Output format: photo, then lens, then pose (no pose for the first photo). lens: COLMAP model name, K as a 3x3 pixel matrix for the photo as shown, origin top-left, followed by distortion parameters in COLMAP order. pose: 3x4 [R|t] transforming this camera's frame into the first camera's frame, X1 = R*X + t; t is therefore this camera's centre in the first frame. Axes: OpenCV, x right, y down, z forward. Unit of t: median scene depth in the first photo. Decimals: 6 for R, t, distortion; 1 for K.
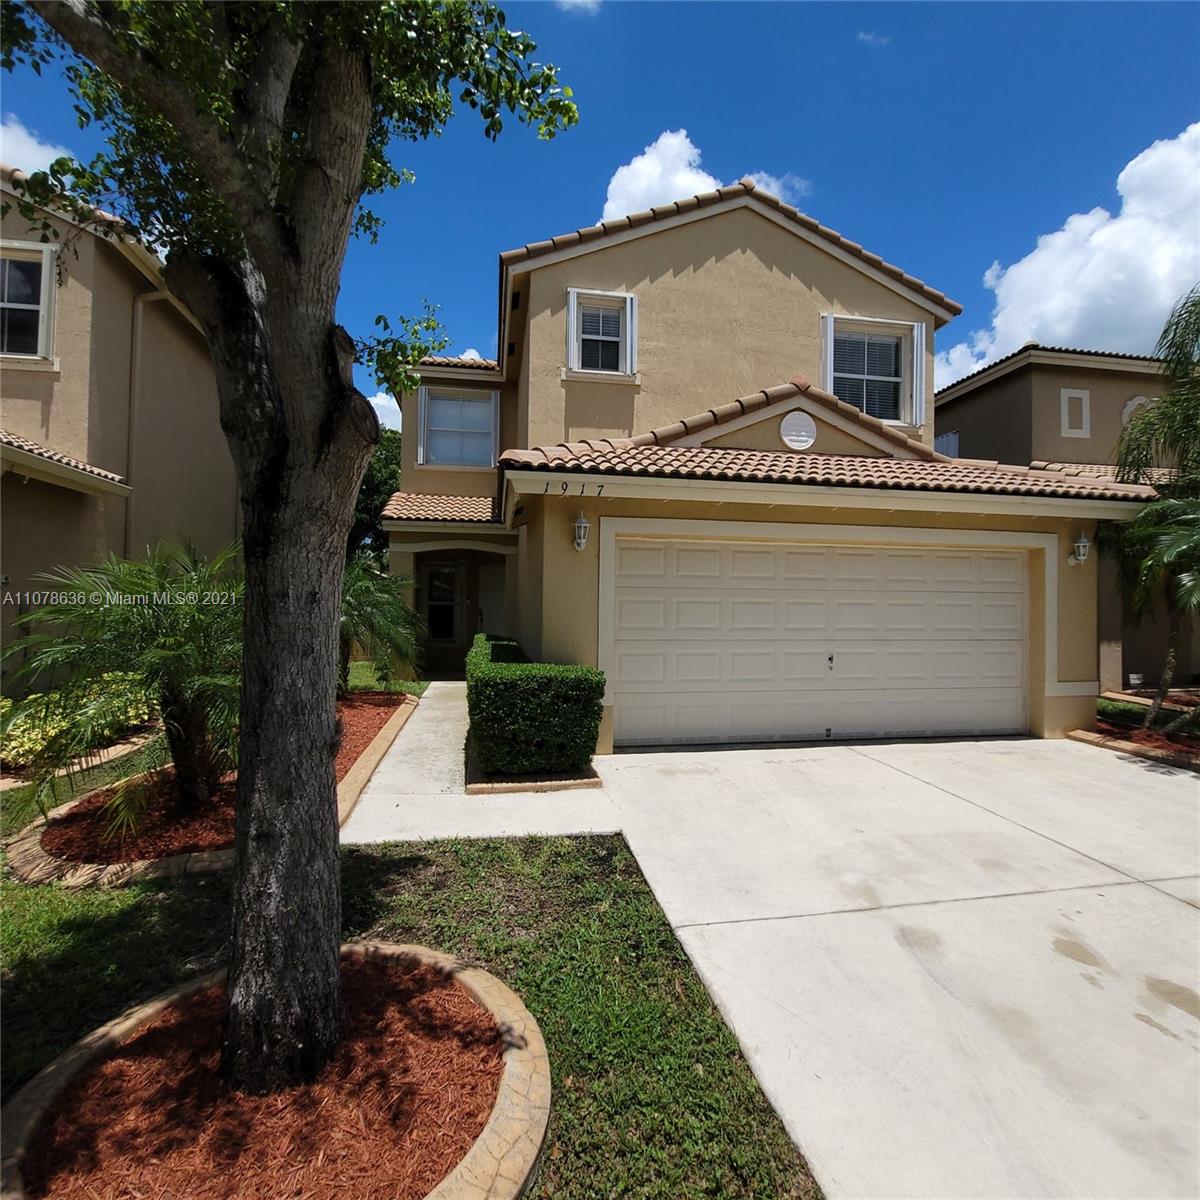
lens RADIAL K [[635.0, 0, 601.5], [0, 635.0, 595.1], [0, 0, 1]] dist [-0.002591, -0.006705]
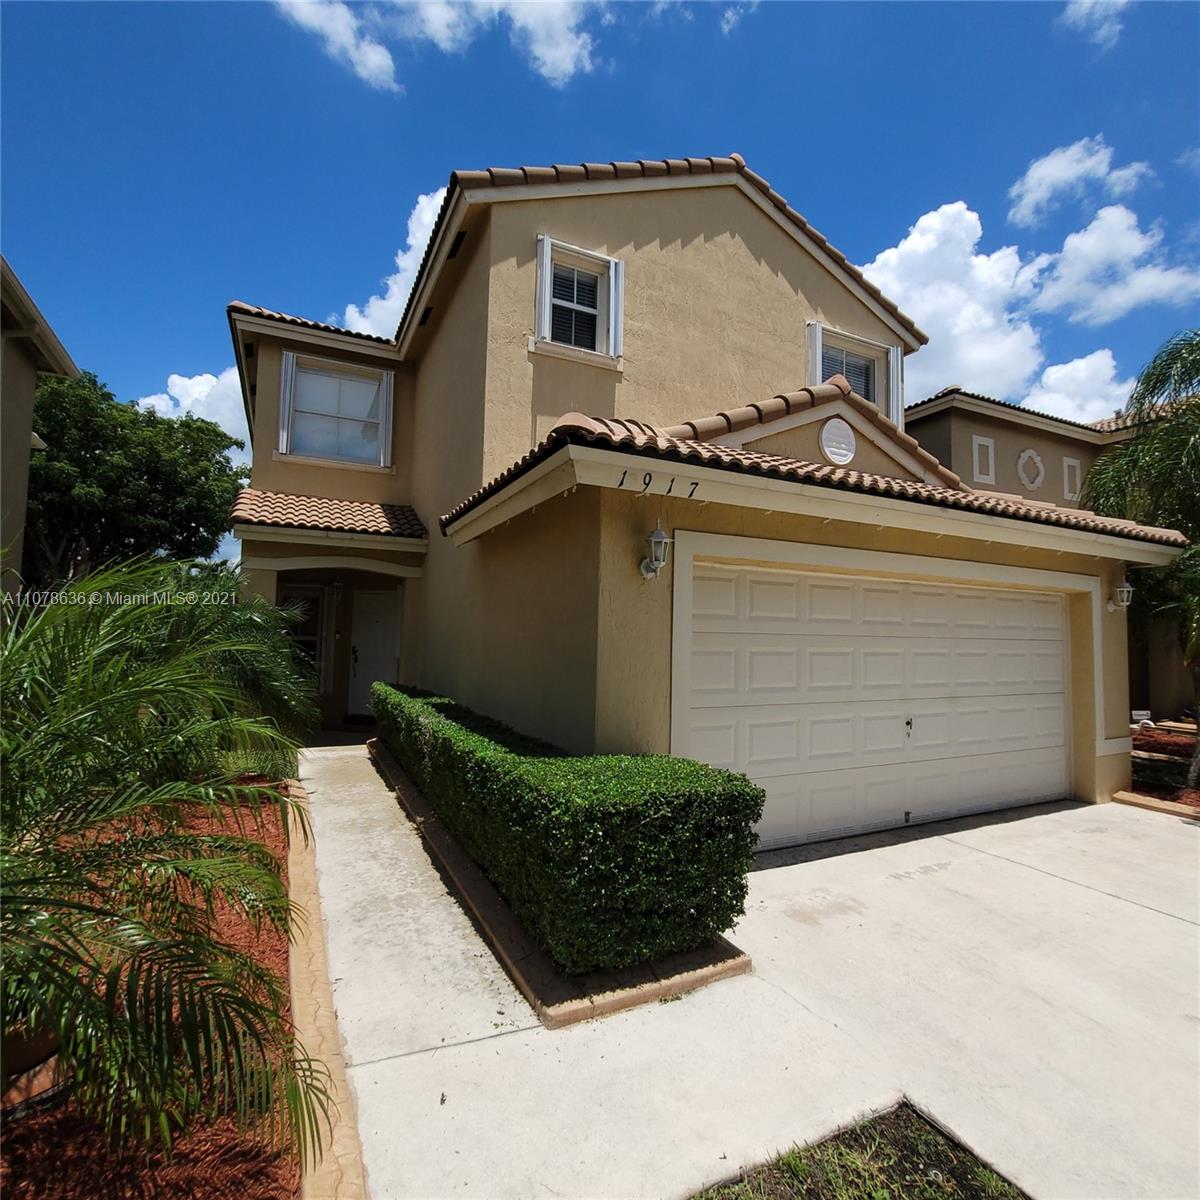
lens RADIAL K [[635.0, 0, 601.5], [0, 635.0, 595.1], [0, 0, 1]] dist [-0.002591, -0.006705]
pose [[0.959581, 0.025956, 0.280232, -0.188587], [-0.013788, 0.998878, -0.045304, -0.015204], [-0.281093, 0.039609, 0.958863, 0.265234]]
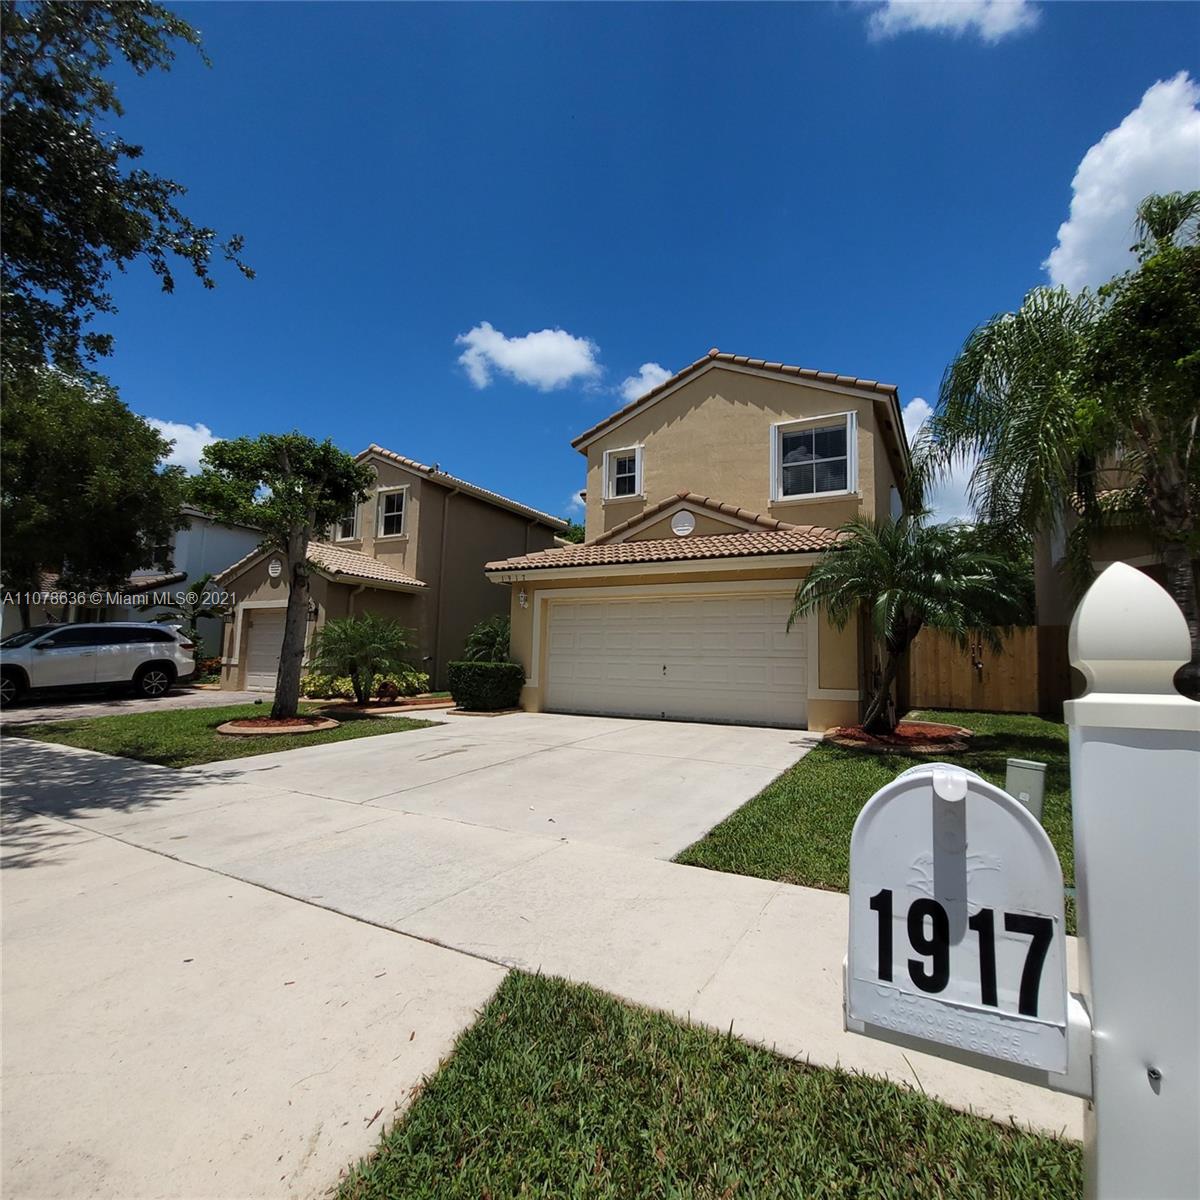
lens RADIAL K [[635.0, 0, 601.5], [0, 635.0, 595.1], [0, 0, 1]] dist [-0.002591, -0.006705]
pose [[0.775013, -0.060151, -0.629076, 0.988174], [-0.004925, 0.994855, -0.101194, 0.064029], [0.631926, 0.081525, 0.770729, -0.269203]]
